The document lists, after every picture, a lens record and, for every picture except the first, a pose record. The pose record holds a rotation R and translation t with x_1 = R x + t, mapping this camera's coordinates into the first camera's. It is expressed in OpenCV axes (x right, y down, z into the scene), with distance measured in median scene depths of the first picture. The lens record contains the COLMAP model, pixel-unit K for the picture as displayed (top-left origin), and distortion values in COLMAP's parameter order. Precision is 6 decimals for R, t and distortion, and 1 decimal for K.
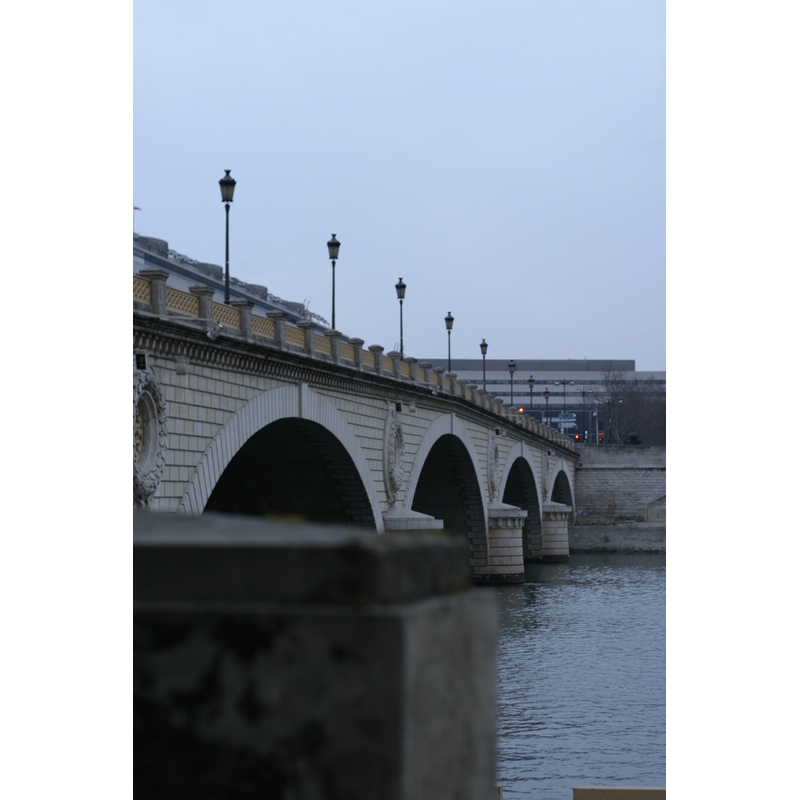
lens RADIAL K [[1810.1, 0, 396.4], [0, 1810.1, 397.7], [0, 0, 1]] dist [-0.080276, 0.000000]
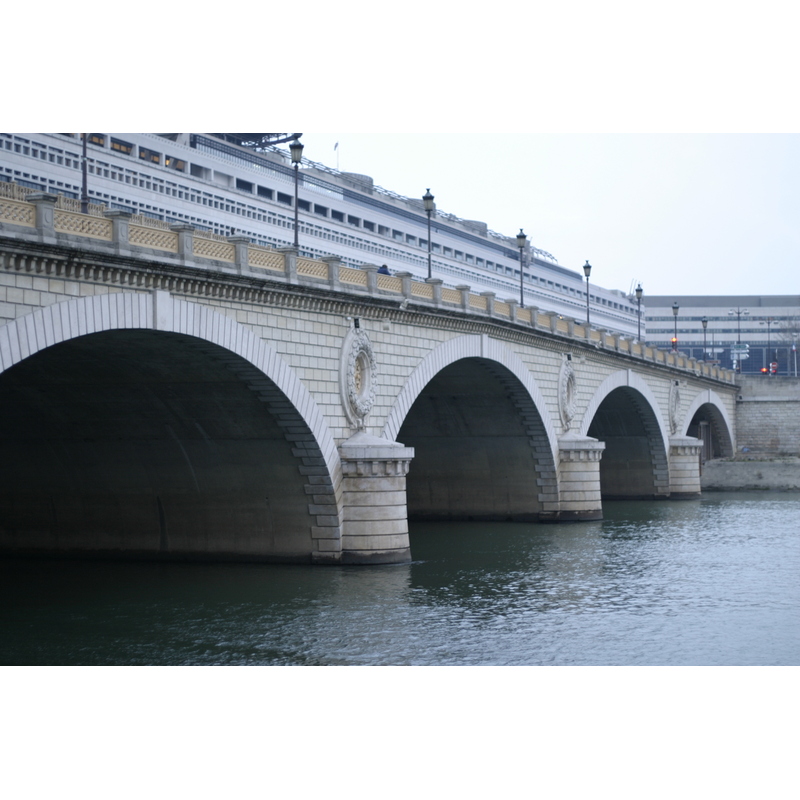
lens RADIAL K [[1810.1, 0, 395.1], [0, 1810.1, 399.3], [0, 0, 1]] dist [-0.080276, 0.000000]
pose [[0.988139, -0.005819, -0.153455, 0.125371], [0.010812, 0.999438, 0.031723, 0.011577], [0.153184, -0.033006, 0.987646, 0.083352]]
